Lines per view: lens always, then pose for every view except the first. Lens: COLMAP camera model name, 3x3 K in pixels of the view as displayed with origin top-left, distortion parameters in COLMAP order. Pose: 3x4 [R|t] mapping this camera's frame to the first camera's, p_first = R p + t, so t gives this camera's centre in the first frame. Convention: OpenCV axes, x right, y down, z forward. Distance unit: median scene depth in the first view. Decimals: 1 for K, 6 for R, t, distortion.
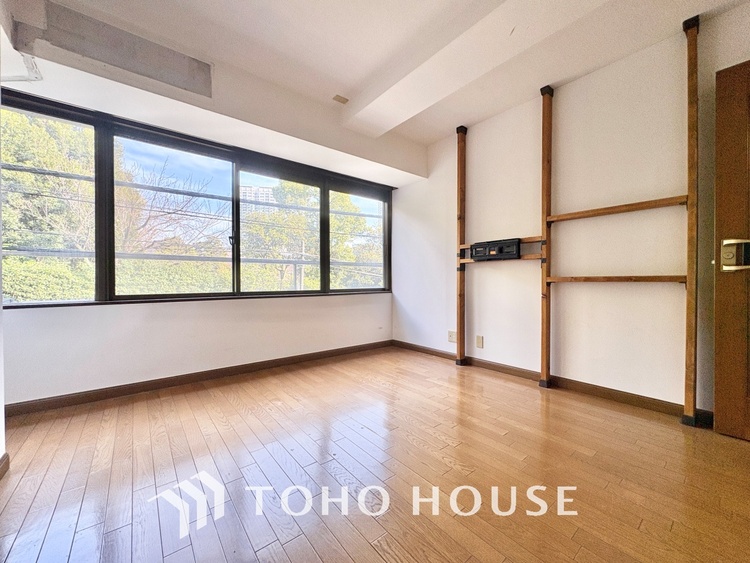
lens RADIAL K [[298.8, 0, 373.2], [0, 298.8, 281.4], [0, 0, 1]] dist [0.000842, 0.000316]
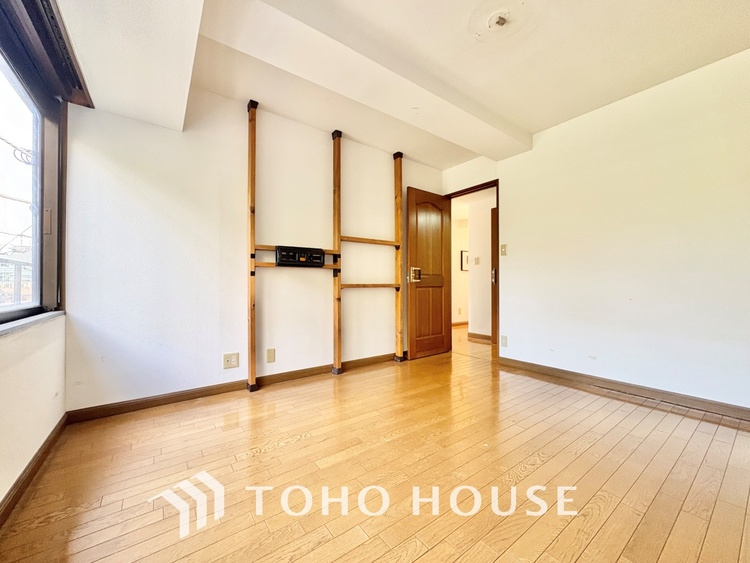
lens RADIAL K [[298.8, 0, 373.3], [0, 298.8, 283.7], [0, 0, 1]] dist [0.000842, 0.000316]
pose [[0.040840, 0.011032, 0.999105, -0.641042], [0.004031, 0.999929, -0.011206, -0.001352], [-0.999158, 0.004485, 0.040792, 0.803257]]
